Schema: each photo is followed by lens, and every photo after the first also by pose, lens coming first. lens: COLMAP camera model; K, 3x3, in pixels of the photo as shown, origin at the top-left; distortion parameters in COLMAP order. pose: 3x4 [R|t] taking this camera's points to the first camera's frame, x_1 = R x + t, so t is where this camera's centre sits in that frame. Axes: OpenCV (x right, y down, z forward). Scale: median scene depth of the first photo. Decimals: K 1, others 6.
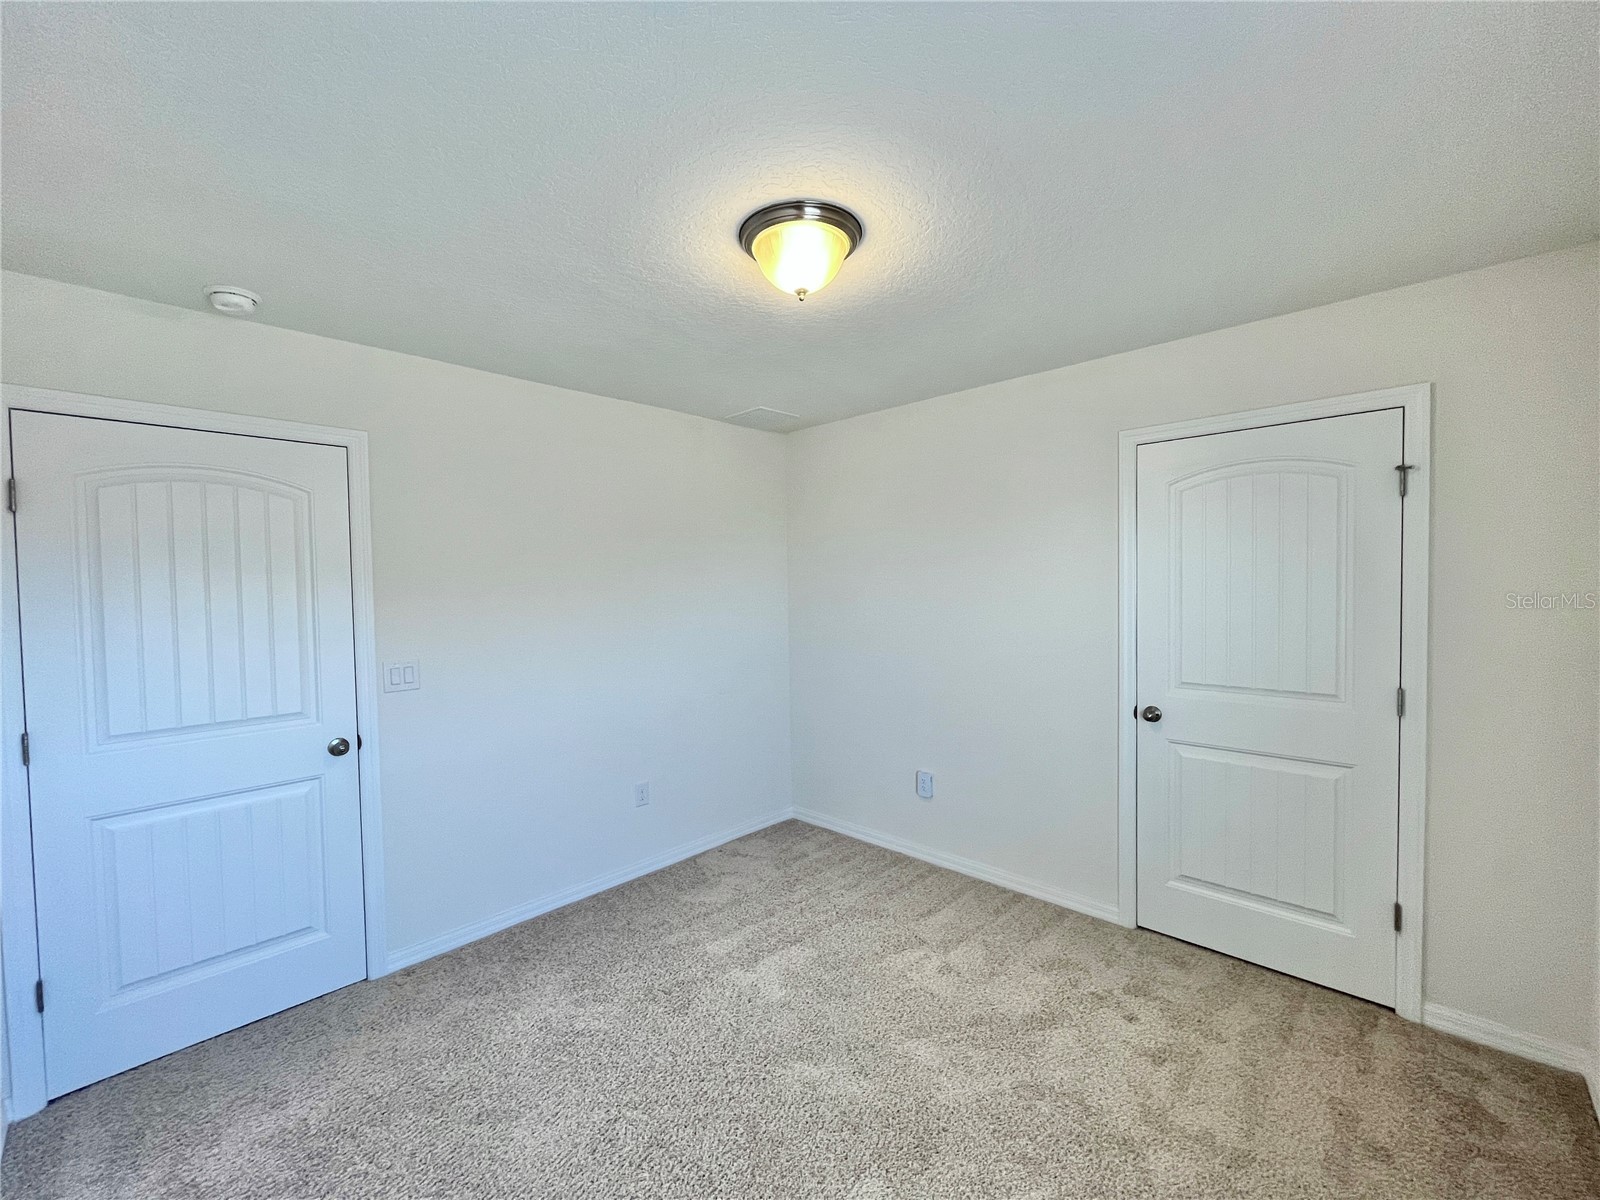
lens RADIAL K [[647.7, 0, 798.9], [0, 647.7, 600.3], [0, 0, 1]] dist [-0.000892, 0.001017]
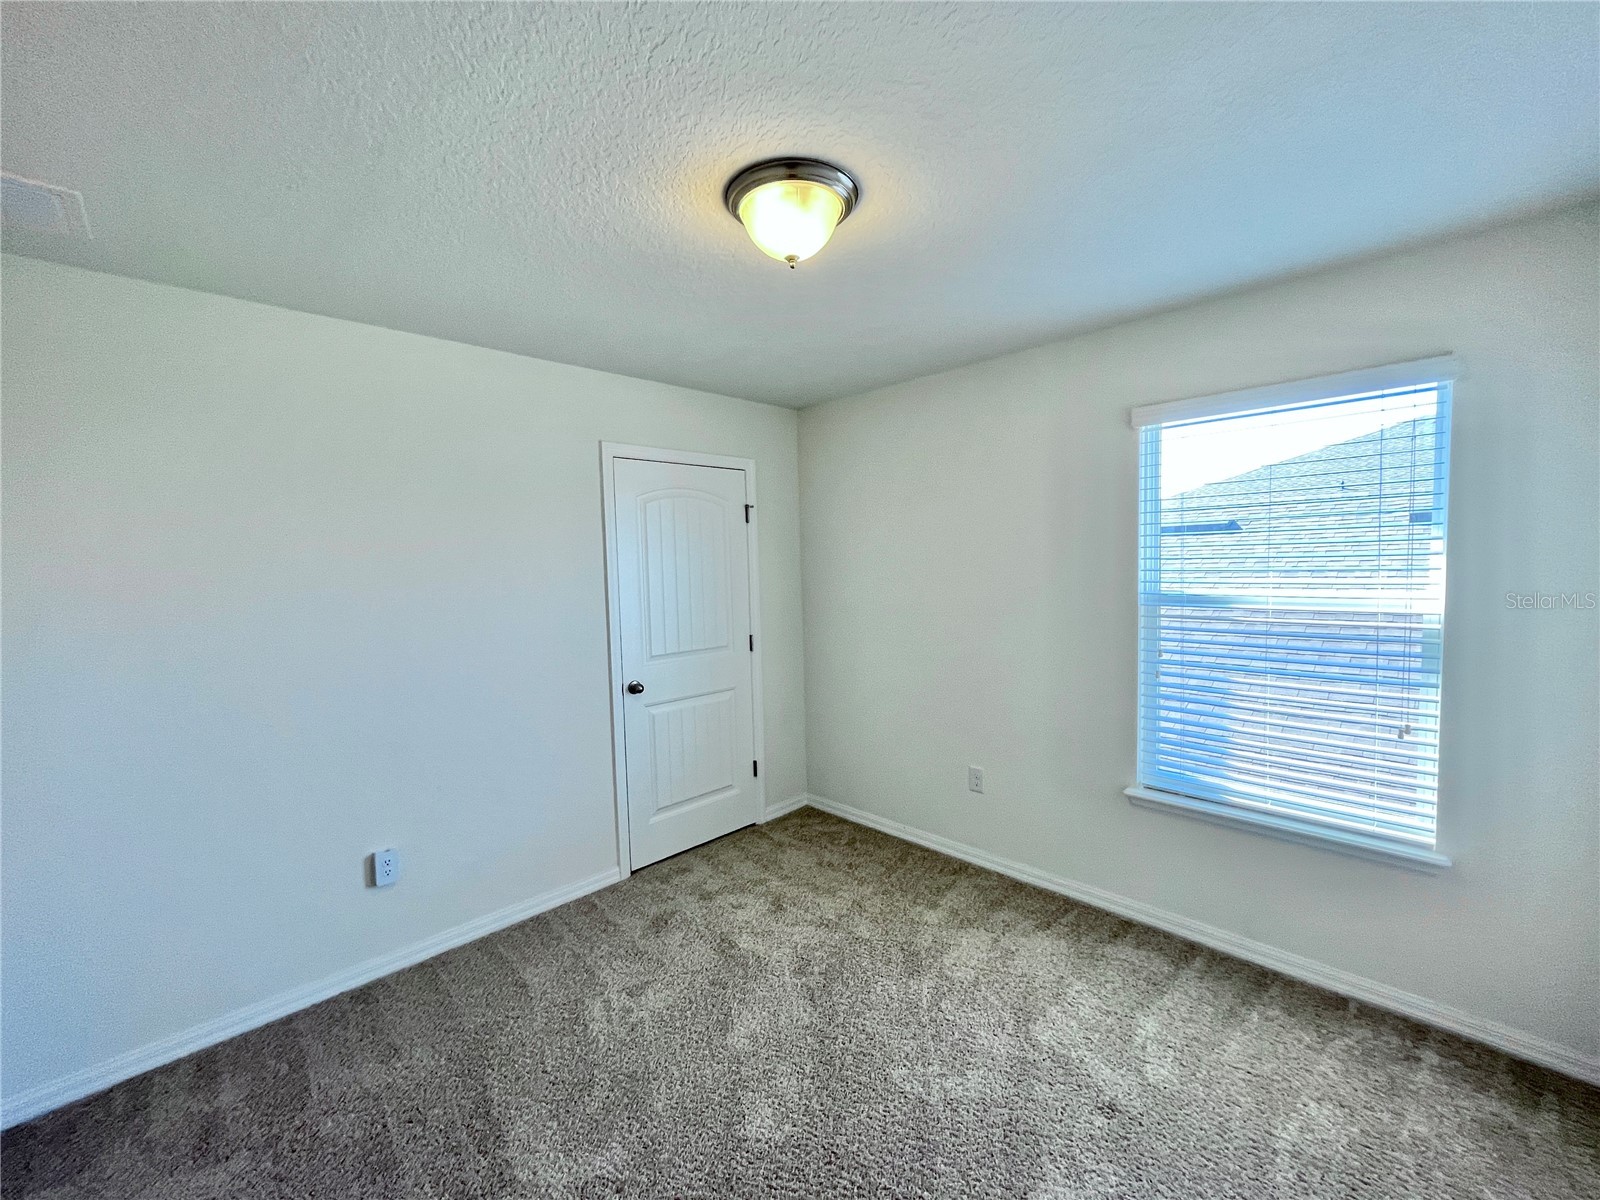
lens RADIAL K [[647.7, 0, 794.2], [0, 647.7, 598.2], [0, 0, 1]] dist [-0.000892, 0.001017]
pose [[0.040536, -0.037656, 0.998468, -0.645951], [0.058815, 0.997647, 0.035237, -0.012340], [-0.997446, 0.057296, 0.042655, 0.672307]]
